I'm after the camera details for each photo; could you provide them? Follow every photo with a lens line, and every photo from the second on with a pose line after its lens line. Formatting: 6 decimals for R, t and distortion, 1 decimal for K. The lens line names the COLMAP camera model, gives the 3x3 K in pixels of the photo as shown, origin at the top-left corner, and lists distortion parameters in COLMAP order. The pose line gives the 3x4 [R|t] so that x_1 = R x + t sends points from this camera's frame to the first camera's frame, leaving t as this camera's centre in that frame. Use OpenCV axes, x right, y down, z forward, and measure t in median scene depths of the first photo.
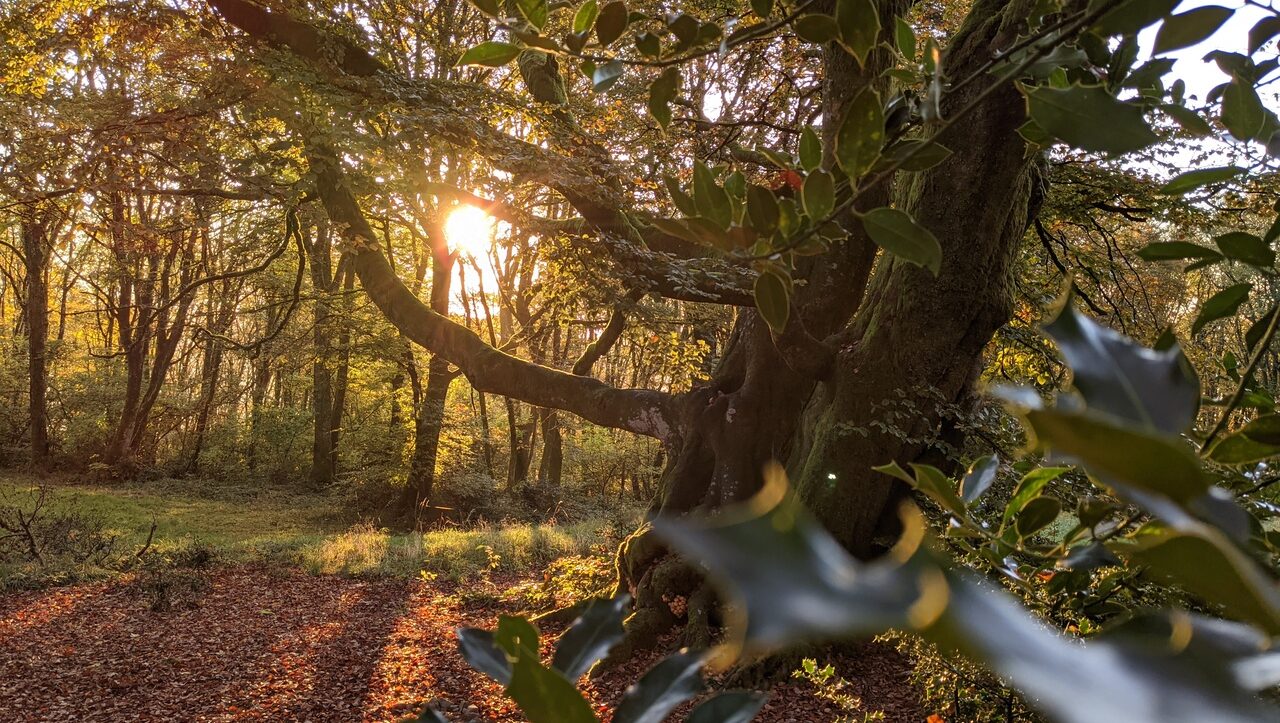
lens RADIAL K [[1008.8, 0, 647.0], [0, 1008.8, 335.4], [0, 0, 1]] dist [0.082417, -0.118729]
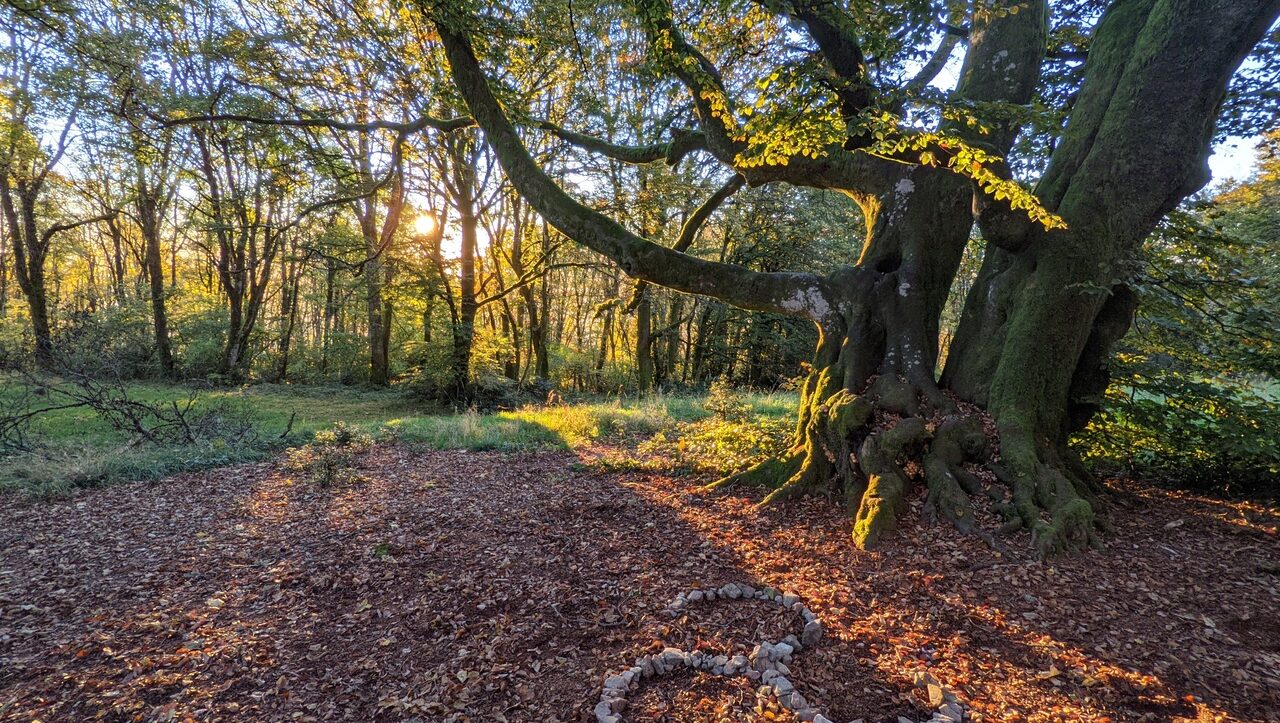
lens RADIAL K [[615.4, 0, 640.0], [0, 615.4, 361.5], [0, 0, 1]] dist [0.003094, 0.000328]
pose [[0.991389, -0.021761, 0.129128, -0.248866], [0.007384, 0.993816, 0.110790, 0.072573], [-0.130740, -0.108883, 0.985419, 0.355304]]
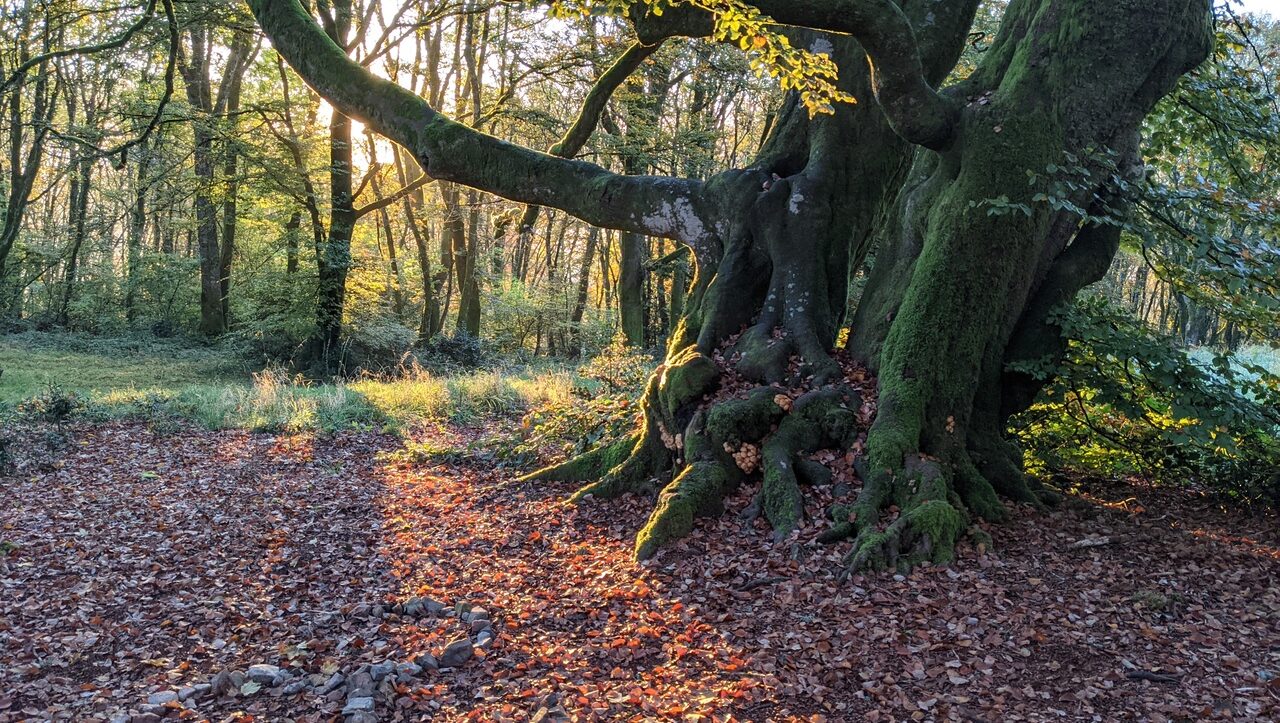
lens RADIAL K [[1008.8, 0, 647.0], [0, 1008.8, 335.4], [0, 0, 1]] dist [0.082417, -0.118729]
pose [[0.995238, -0.004675, 0.097362, -0.085962], [-0.008651, 0.990671, 0.136002, 0.067582], [-0.097090, -0.136197, 0.985913, 0.251243]]
